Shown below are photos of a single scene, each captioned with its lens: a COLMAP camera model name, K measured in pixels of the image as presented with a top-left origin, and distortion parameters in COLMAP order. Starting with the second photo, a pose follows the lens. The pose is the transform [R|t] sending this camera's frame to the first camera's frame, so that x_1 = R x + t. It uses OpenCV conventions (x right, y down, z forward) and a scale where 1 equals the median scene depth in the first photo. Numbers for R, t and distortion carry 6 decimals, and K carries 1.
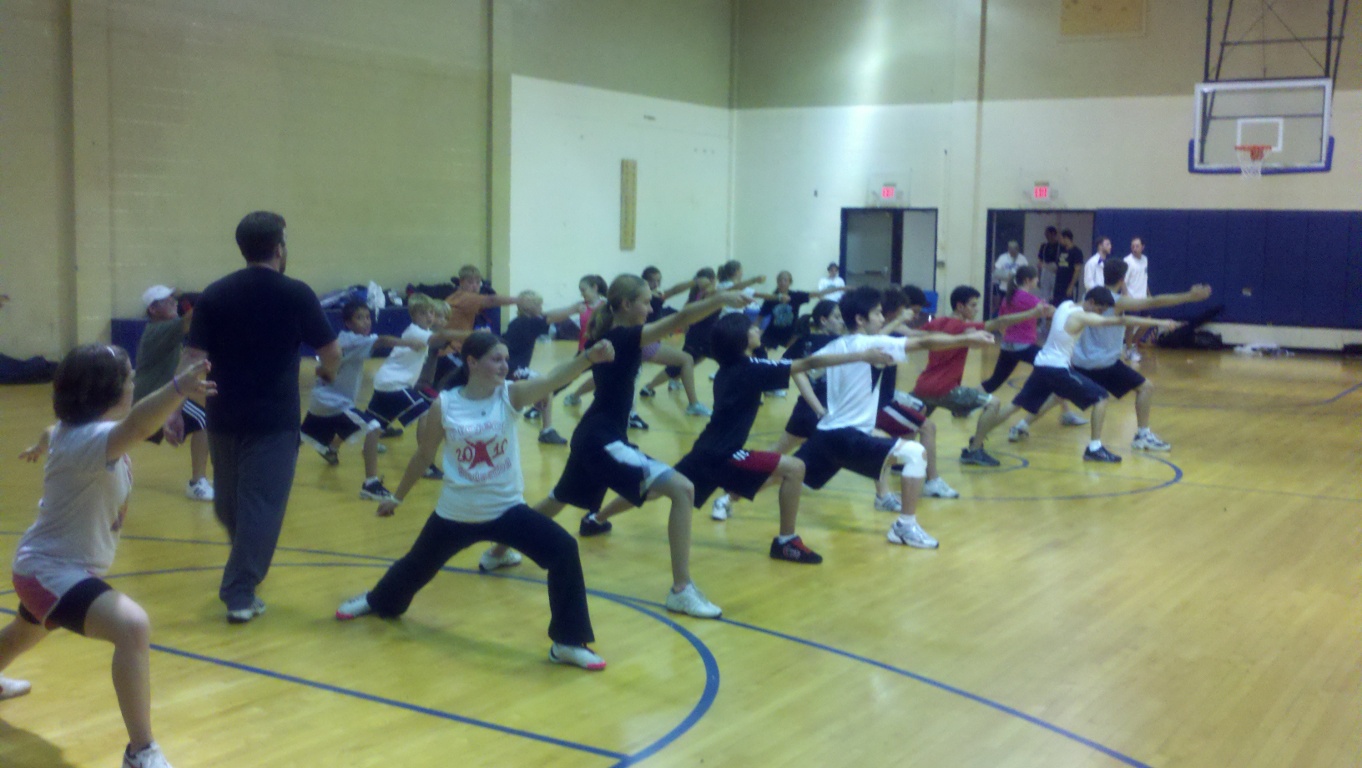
lens RADIAL K [[1482.0, 0, 681.0], [0, 1482.0, 384.0], [0, 0, 1]] dist [0.014092, -0.064745]
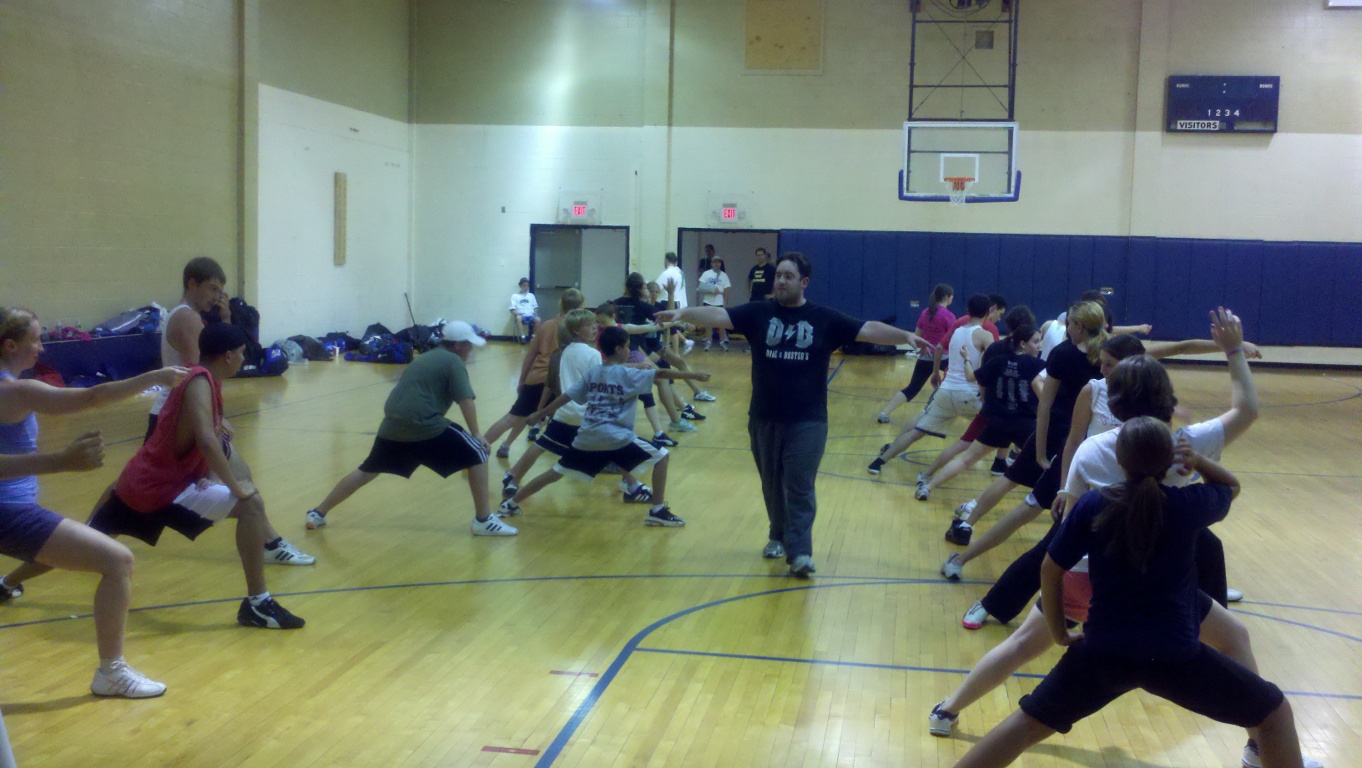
lens RADIAL K [[1482.0, 0, 681.0], [0, 1482.0, 384.0], [0, 0, 1]] dist [0.014092, -0.064745]
pose [[0.919149, -0.030165, 0.392753, -0.220916], [0.032225, 0.999480, 0.001347, -0.007450], [-0.392589, 0.011418, 0.919643, 0.023070]]
